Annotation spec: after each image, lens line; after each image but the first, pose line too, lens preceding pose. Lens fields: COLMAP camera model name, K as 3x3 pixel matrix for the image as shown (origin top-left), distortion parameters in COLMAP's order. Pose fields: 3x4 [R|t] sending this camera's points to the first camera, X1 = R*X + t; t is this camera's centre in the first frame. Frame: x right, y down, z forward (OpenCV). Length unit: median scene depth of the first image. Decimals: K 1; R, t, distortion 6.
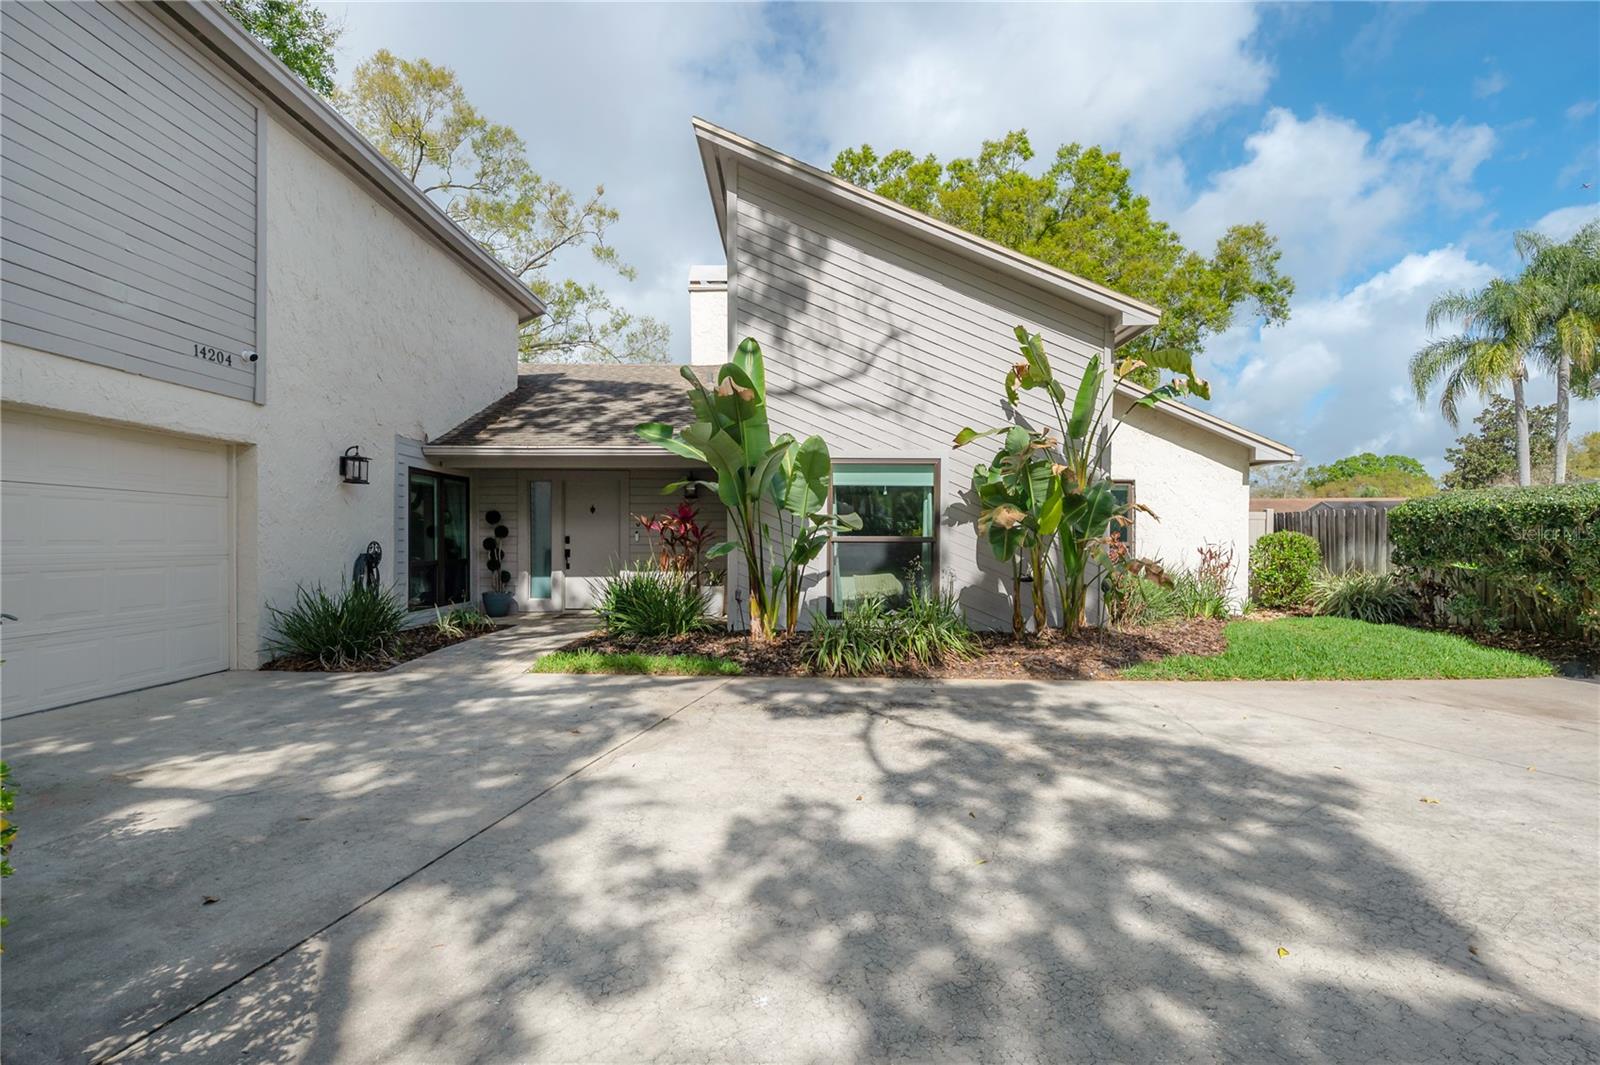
lens RADIAL K [[769.5, 0, 830.3], [0, 769.5, 552.1], [0, 0, 1]] dist [0.003978, 0.001220]
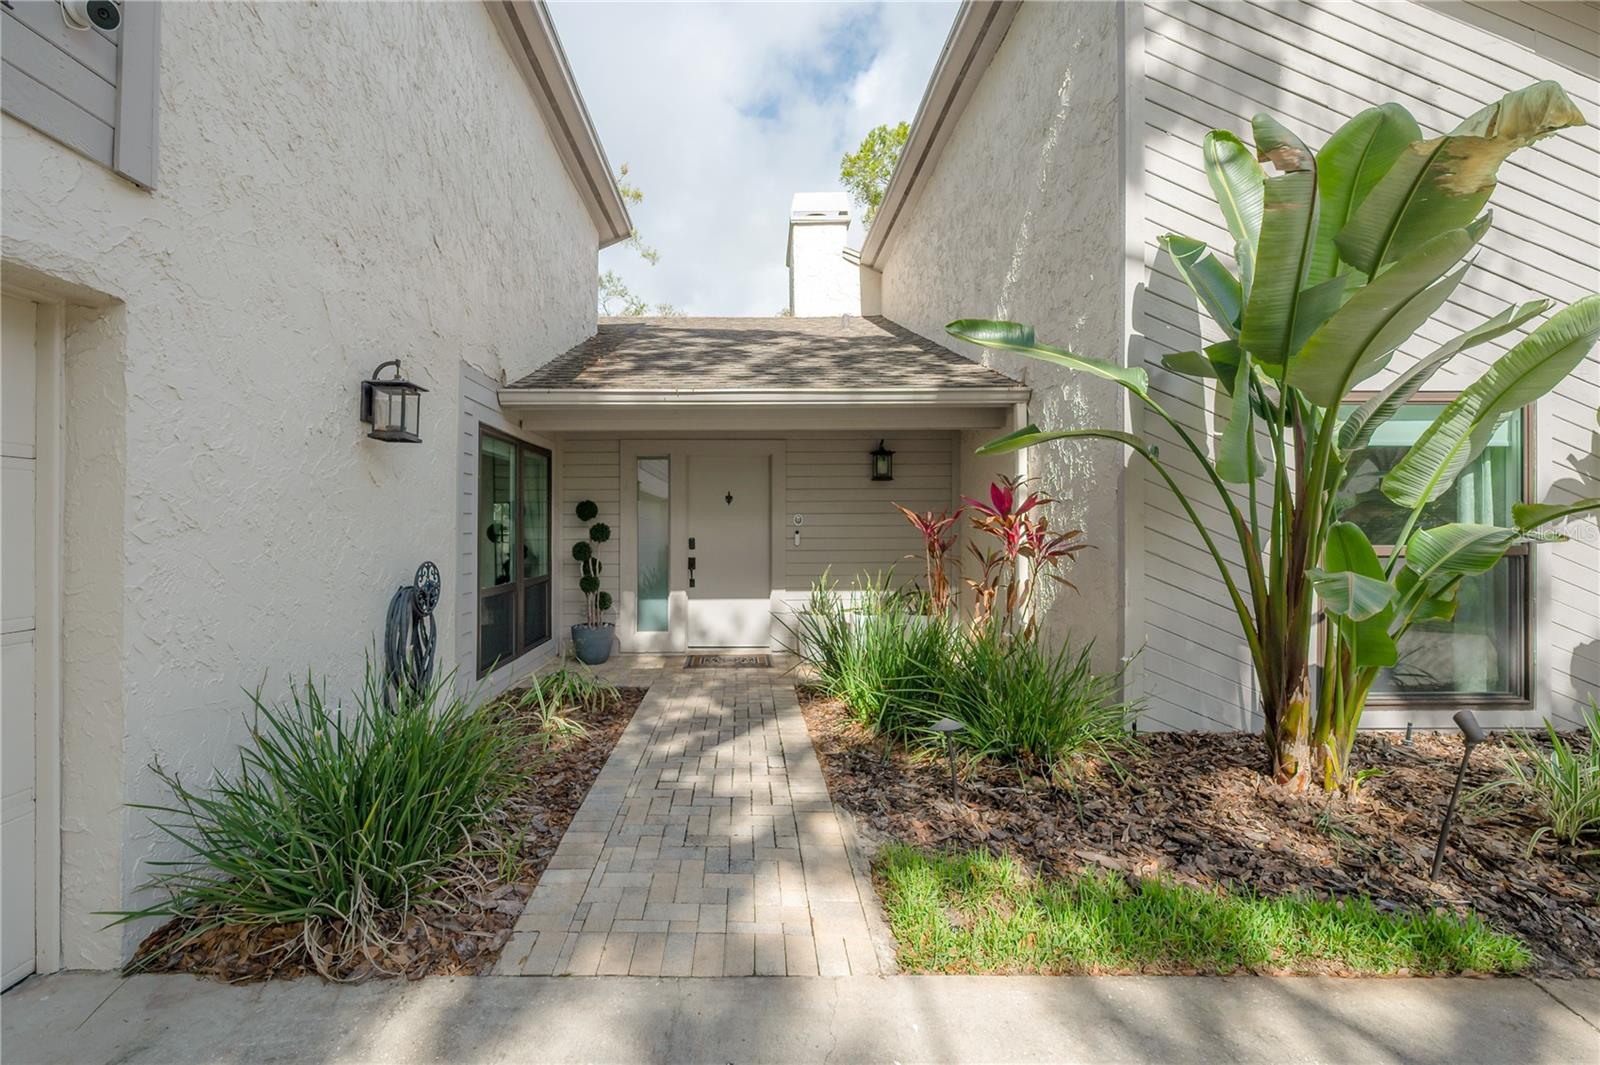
lens RADIAL K [[661.0, 0, 770.2], [0, 661.0, 522.9], [0, 0, 1]] dist [-0.003729, 0.000591]
pose [[0.999991, -0.004005, 0.001605, -0.366610], [0.004041, 0.999731, -0.022839, -0.027676], [-0.001513, 0.022846, 0.999738, 0.566956]]
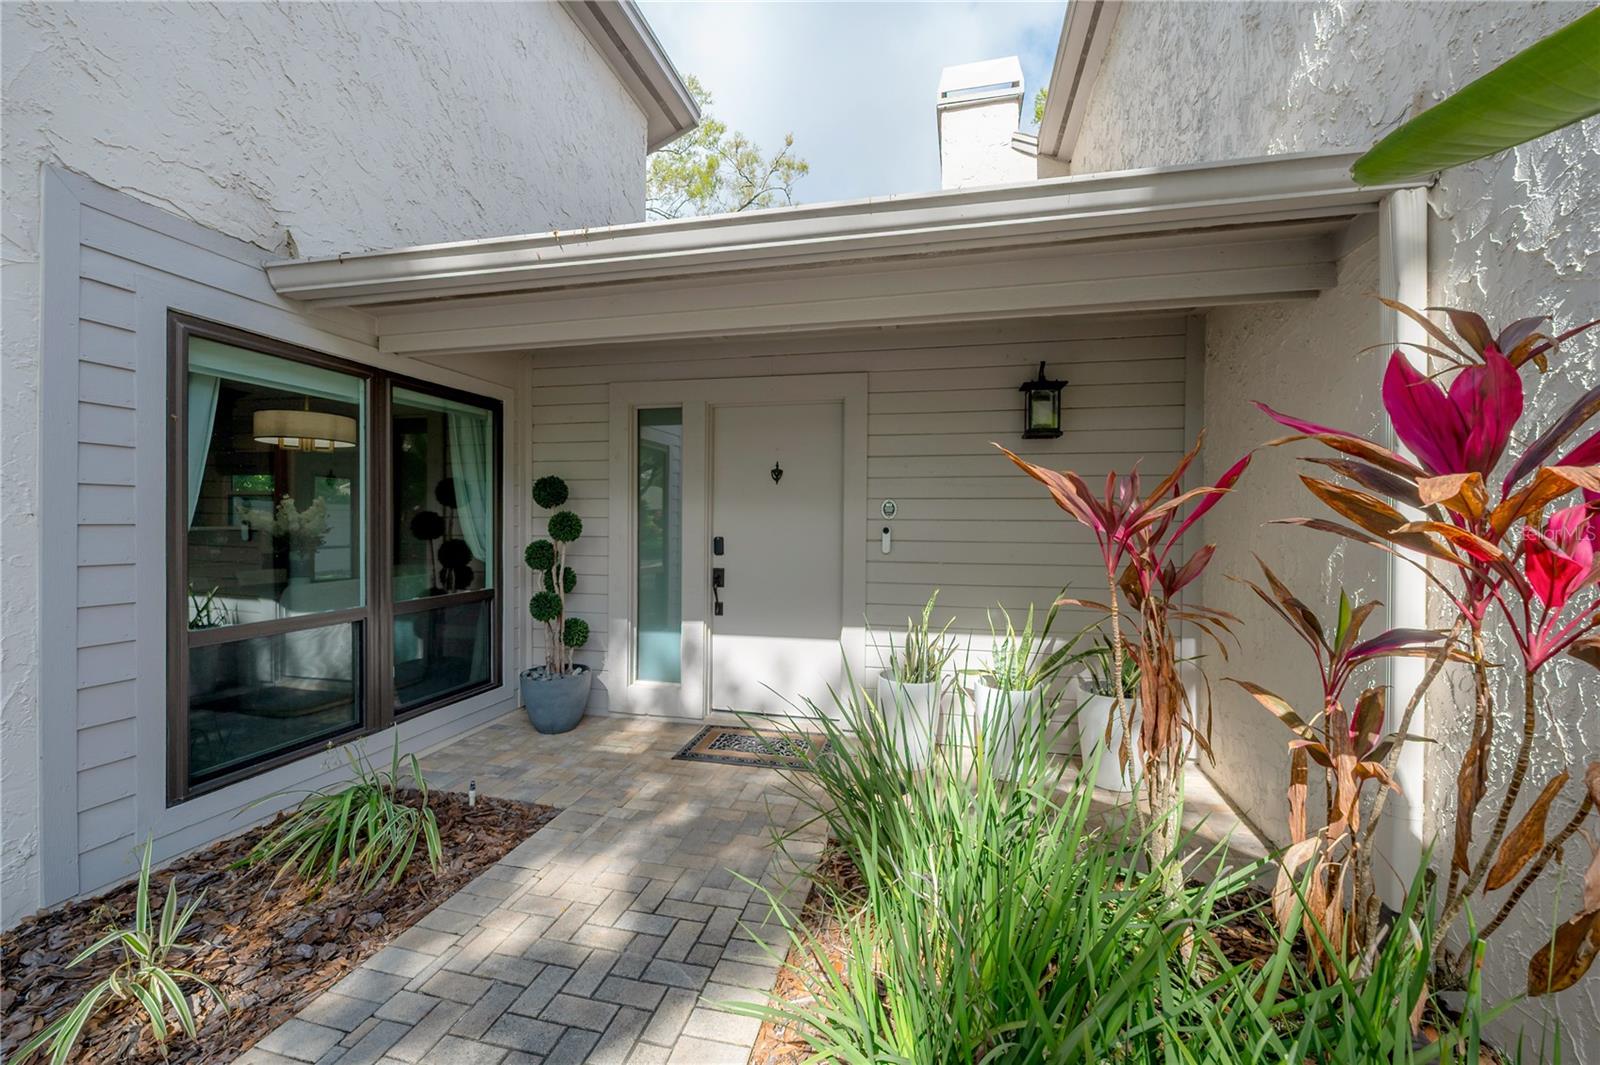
lens RADIAL K [[661.0, 0, 794.8], [0, 661.0, 519.7], [0, 0, 1]] dist [-0.003729, 0.000591]
pose [[0.963718, 0.002603, -0.266911, -0.274547], [-0.011768, 0.999394, -0.032746, -0.025605], [0.266664, 0.034699, 0.963165, 0.887587]]
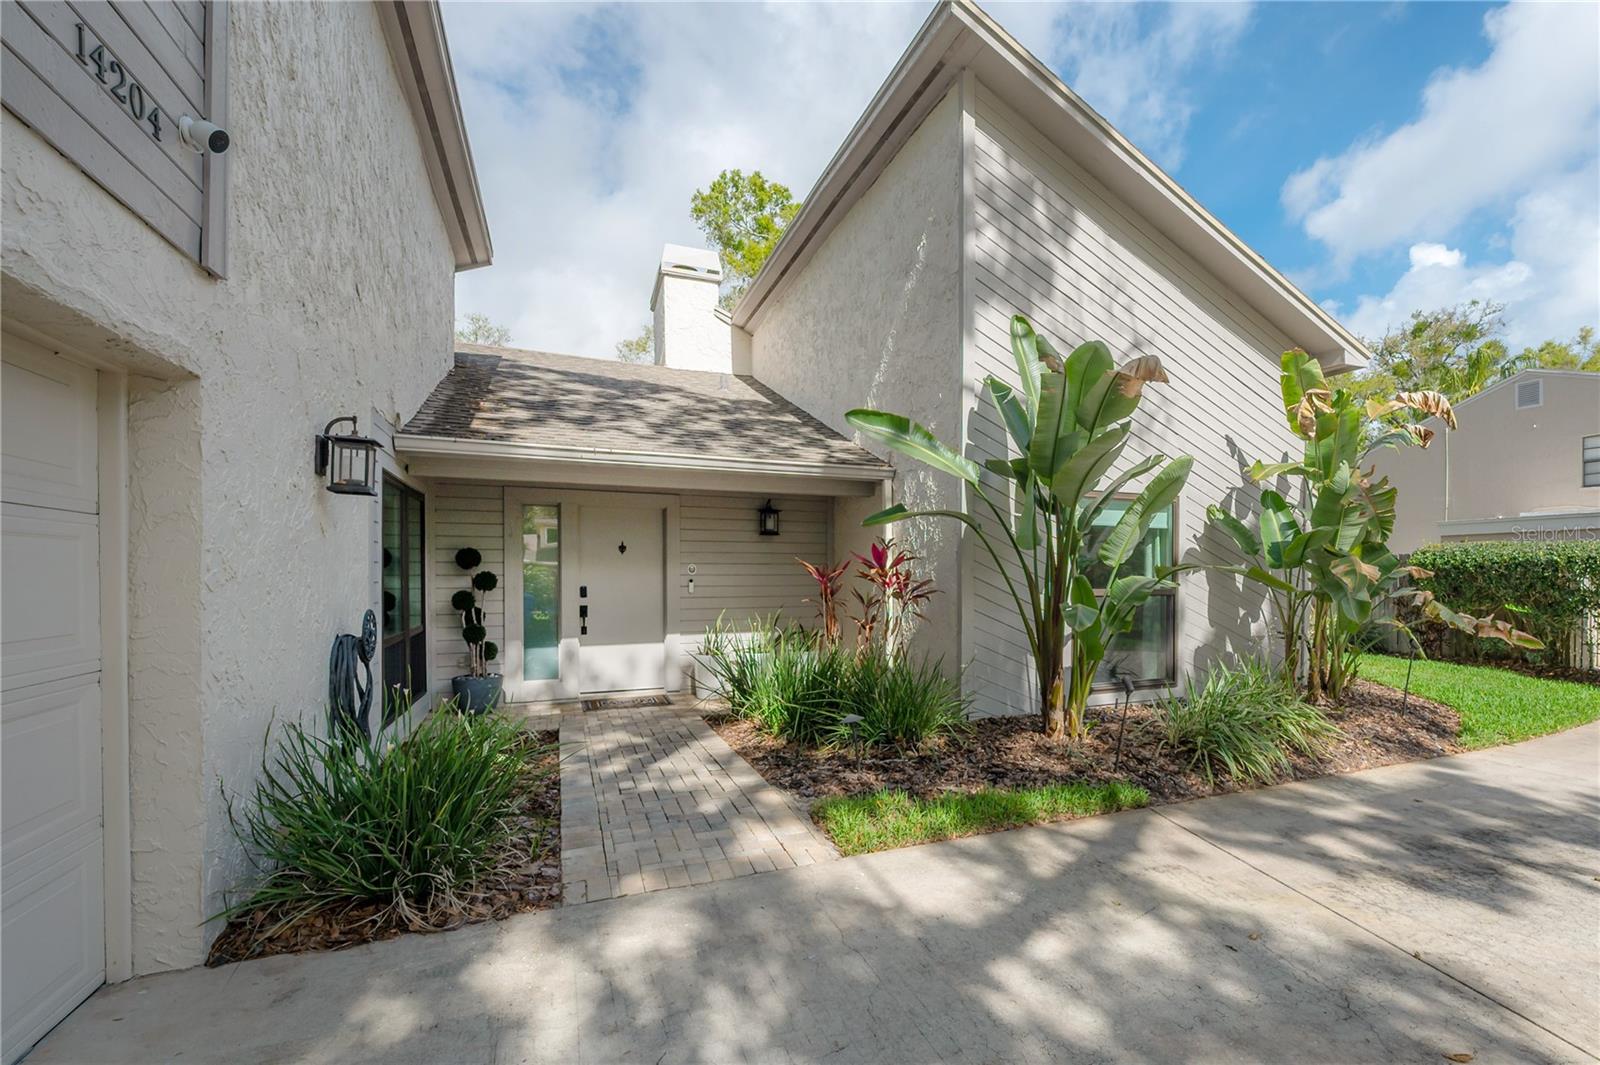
lens RADIAL K [[689.1, 0, 890.2], [0, 689.1, 569.4], [0, 0, 1]] dist [-0.002690, -0.000159]
pose [[0.916217, 0.001914, 0.400678, -0.450865], [0.007539, 0.999729, -0.022013, -0.027473], [-0.400612, 0.023189, 0.915954, 0.438765]]
